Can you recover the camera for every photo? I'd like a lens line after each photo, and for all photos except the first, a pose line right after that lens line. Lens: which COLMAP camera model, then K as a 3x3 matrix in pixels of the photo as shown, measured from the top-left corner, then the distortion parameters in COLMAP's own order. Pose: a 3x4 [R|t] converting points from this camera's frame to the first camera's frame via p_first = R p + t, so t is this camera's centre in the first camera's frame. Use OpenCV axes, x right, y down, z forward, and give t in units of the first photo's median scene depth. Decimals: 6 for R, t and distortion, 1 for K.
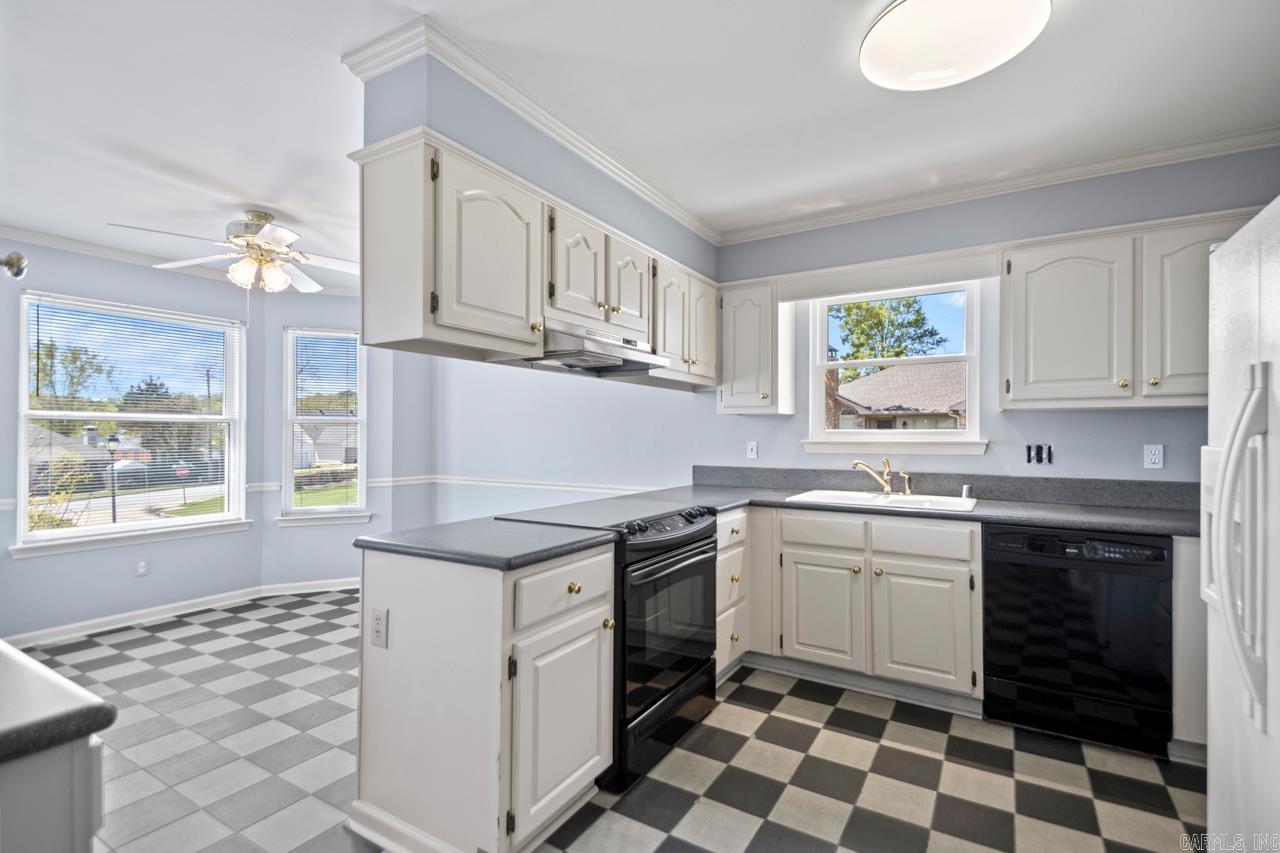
lens RADIAL K [[591.9, 0, 665.6], [0, 591.9, 428.4], [0, 0, 1]] dist [0.018829, -0.016213]
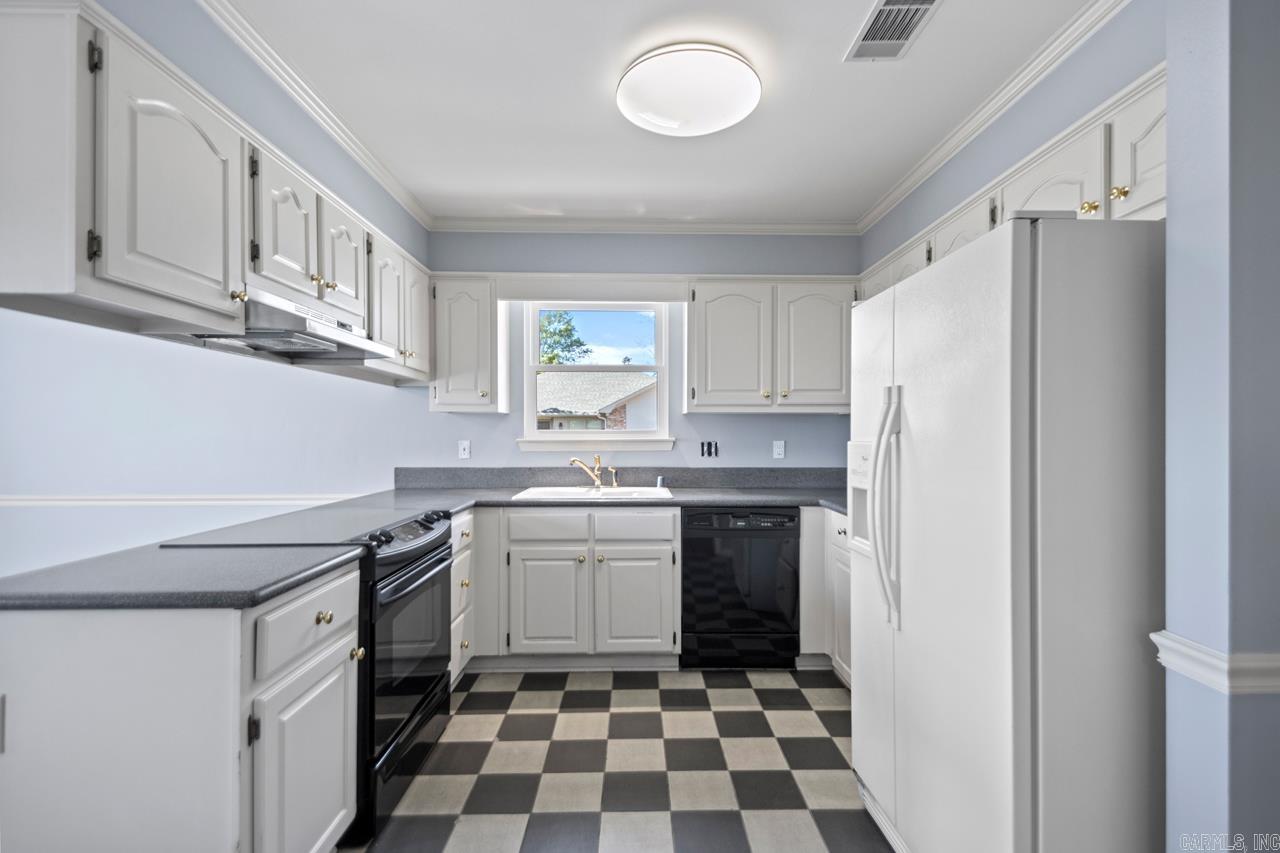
lens RADIAL K [[591.9, 0, 648.7], [0, 591.9, 433.1], [0, 0, 1]] dist [0.018829, -0.016213]
pose [[0.834847, -0.000087, 0.550482, -0.192044], [-0.004770, 0.999961, 0.007392, 0.001374], [-0.550461, -0.008797, 0.834814, 0.043475]]
